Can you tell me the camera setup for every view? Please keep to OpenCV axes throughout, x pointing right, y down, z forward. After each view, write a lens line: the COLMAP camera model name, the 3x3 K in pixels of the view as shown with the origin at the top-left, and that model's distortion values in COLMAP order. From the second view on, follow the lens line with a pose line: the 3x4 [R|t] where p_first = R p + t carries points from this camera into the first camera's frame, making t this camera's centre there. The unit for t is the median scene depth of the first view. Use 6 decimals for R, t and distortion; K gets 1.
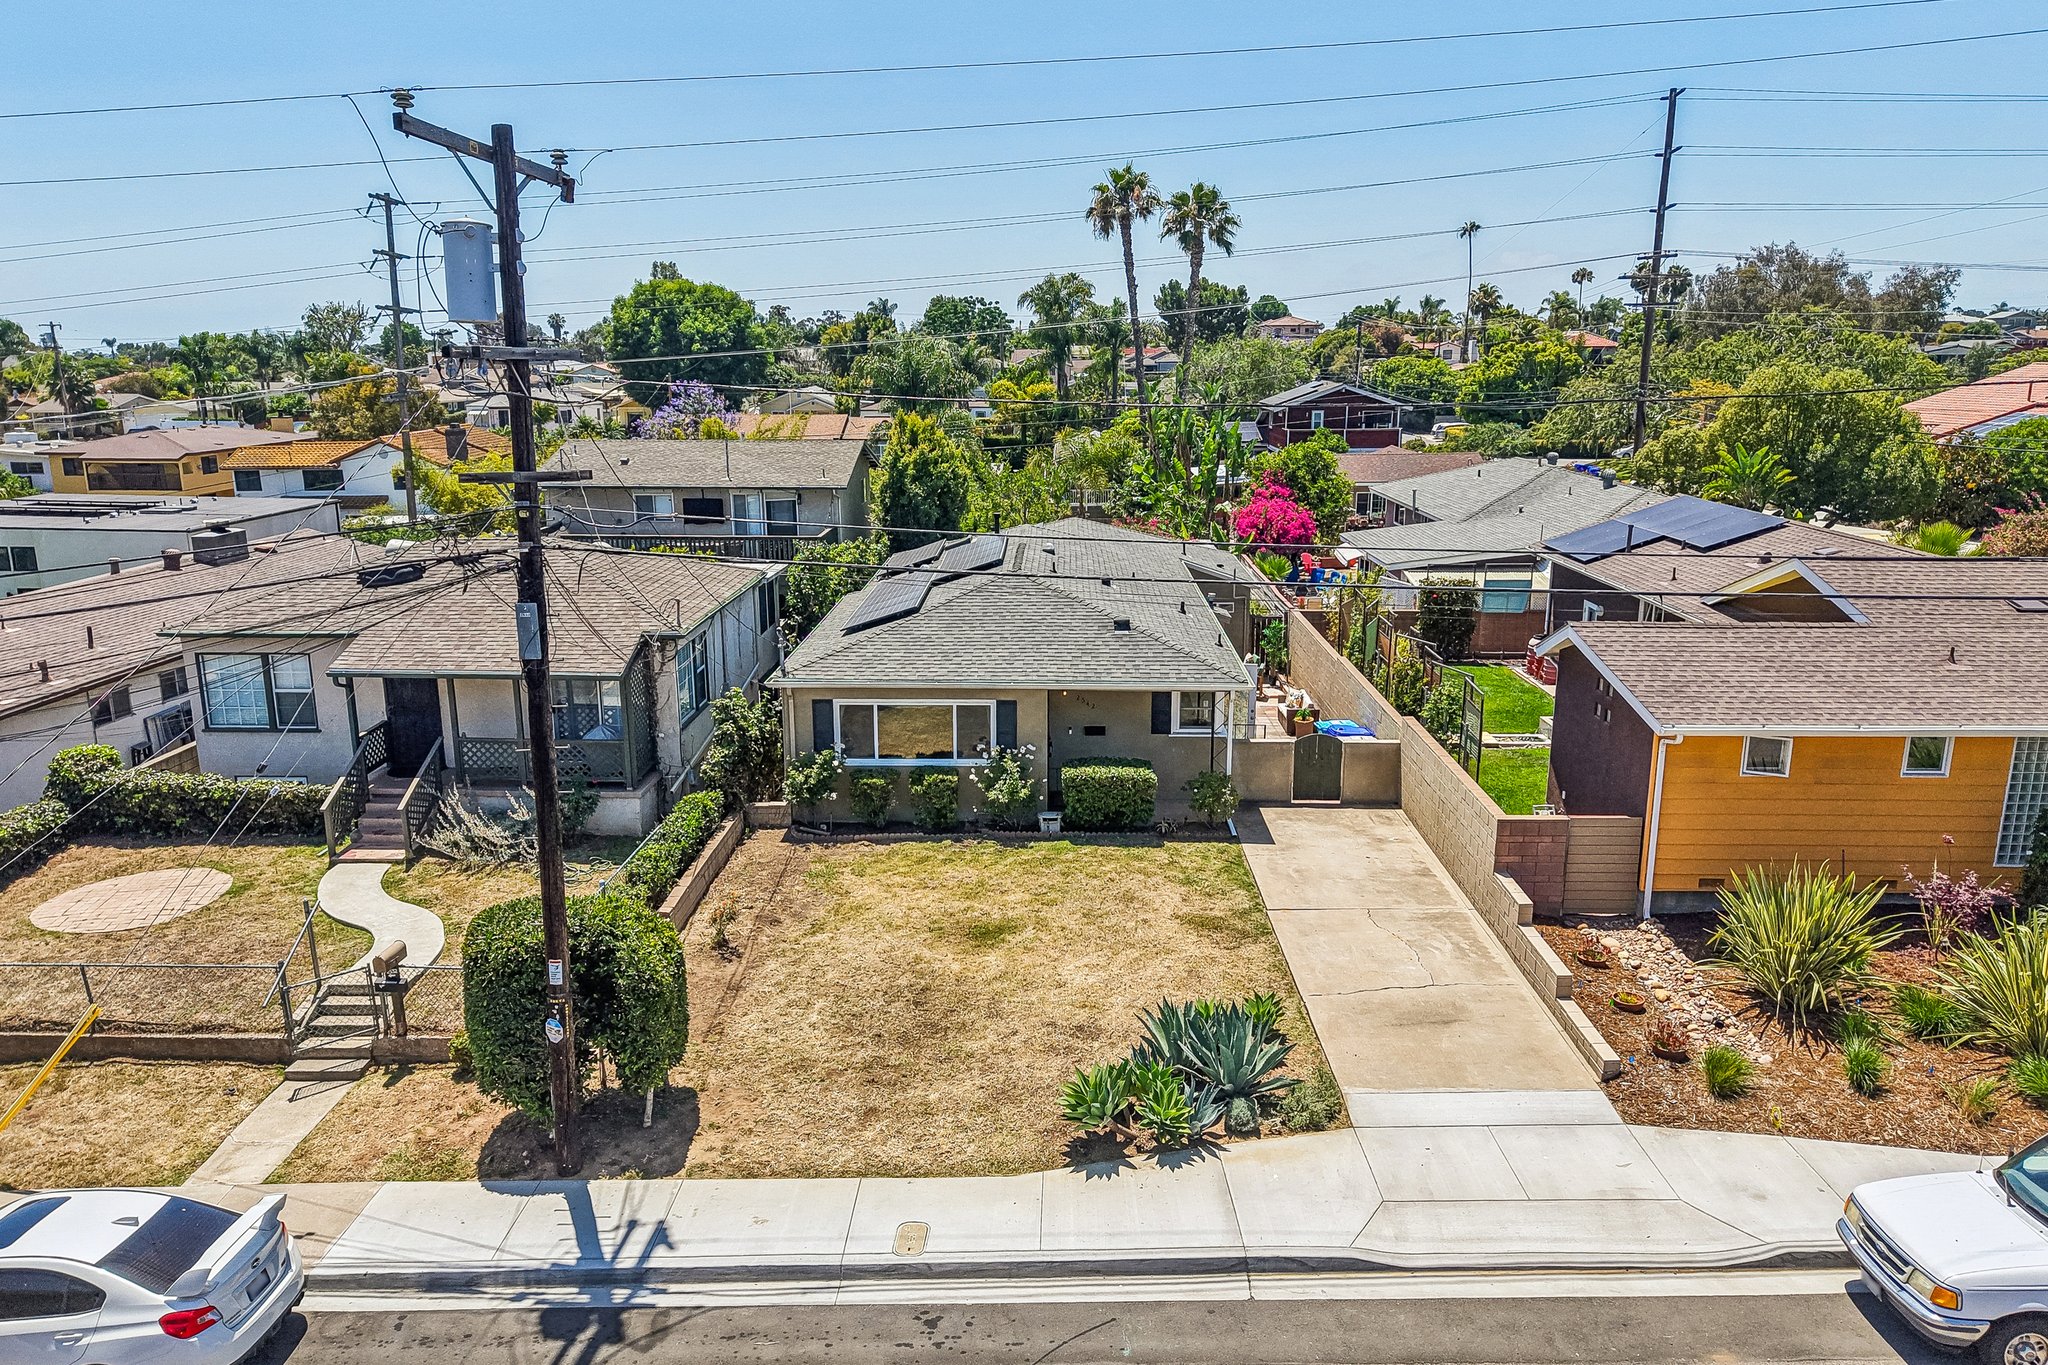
lens RADIAL K [[1409.3, 0, 1024.0], [0, 1409.3, 682.5], [0, 0, 1]] dist [0.102737, -0.180528]
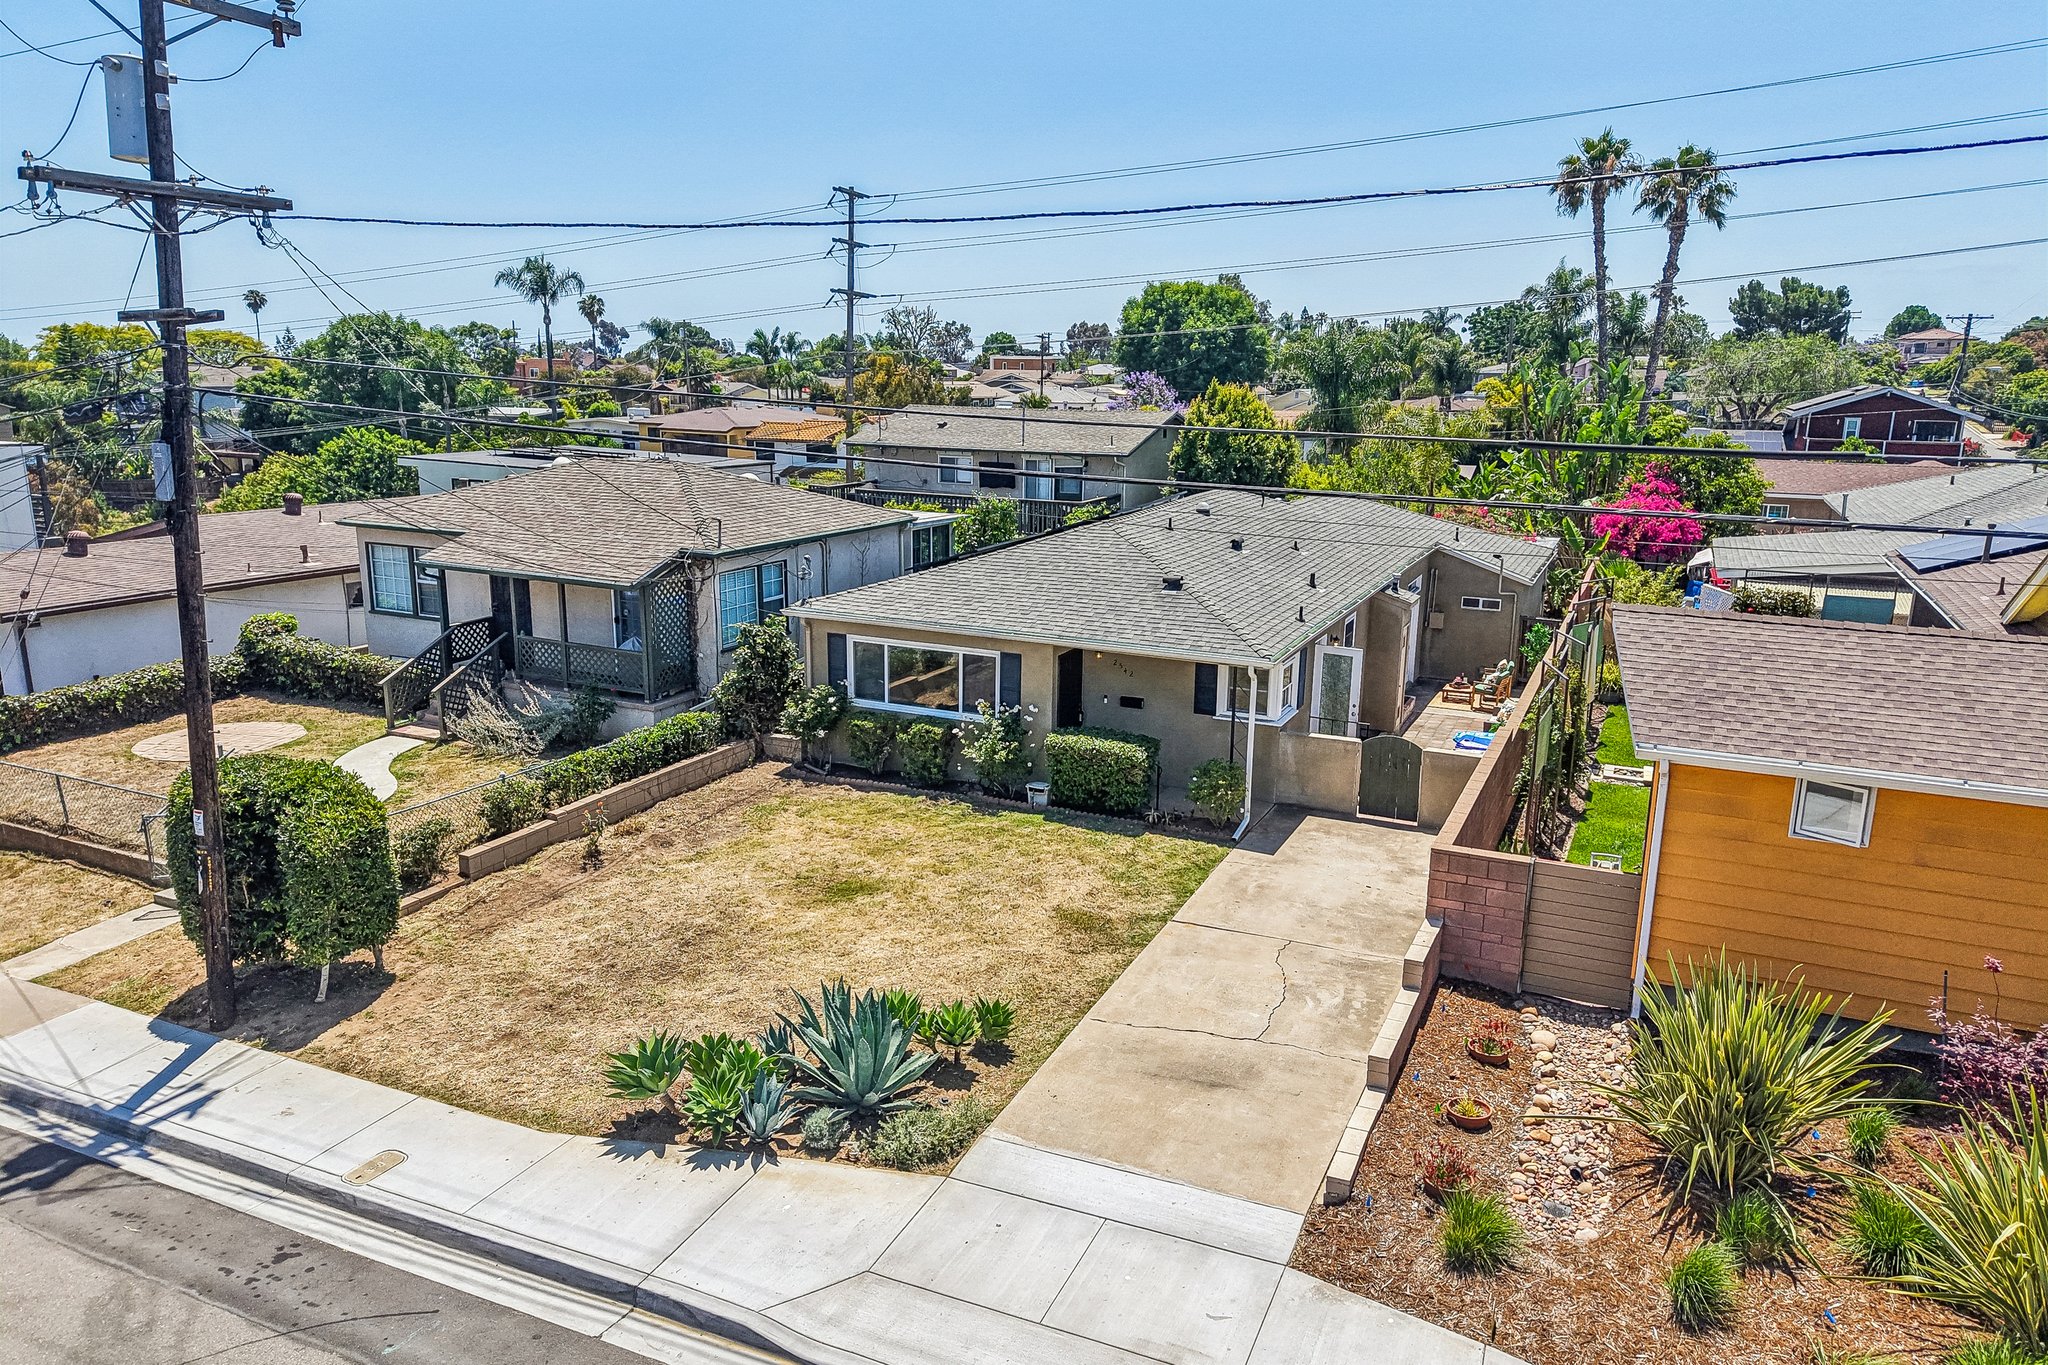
lens RADIAL K [[1376.9, 0, 1024.0], [0, 1376.9, 682.5], [0, 0, 1]] dist [0.065199, -0.075811]
pose [[0.914660, 0.105683, -0.390164, 0.396217], [-0.108533, 0.993983, 0.014806, 0.020715], [0.389381, 0.028804, 0.920626, 0.228992]]
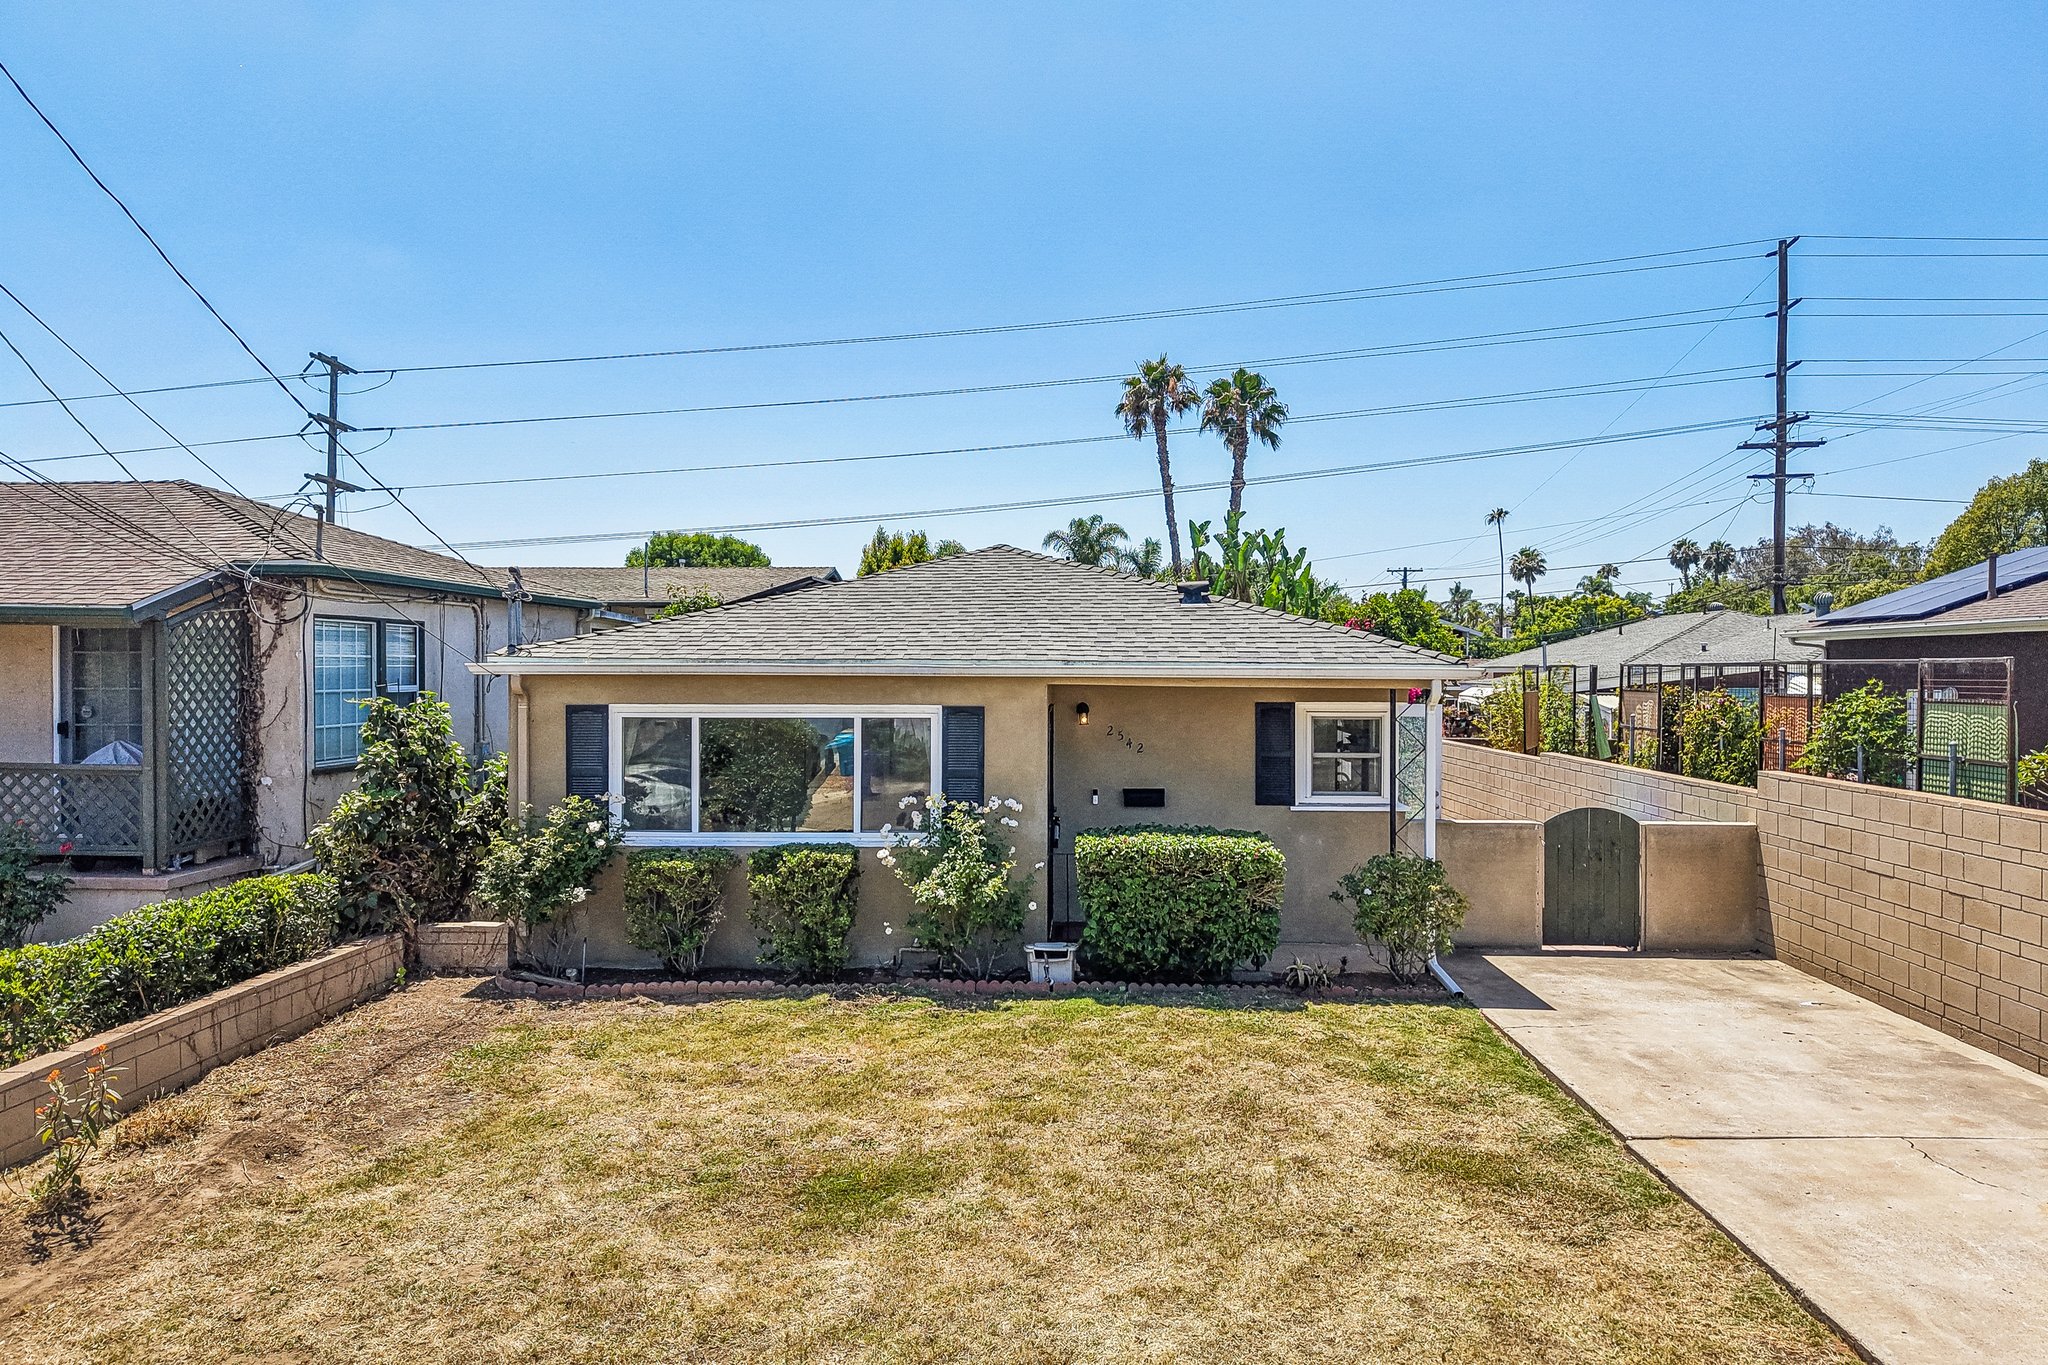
lens RADIAL K [[1379.1, 0, 1024.0], [0, 1379.1, 682.5], [0, 0, 1]] dist [0.004389, -0.005470]
pose [[0.999686, 0.005408, -0.024470, 0.023530], [-0.010694, 0.975127, -0.221388, 0.127268], [0.022664, 0.221580, 0.974879, 0.627515]]
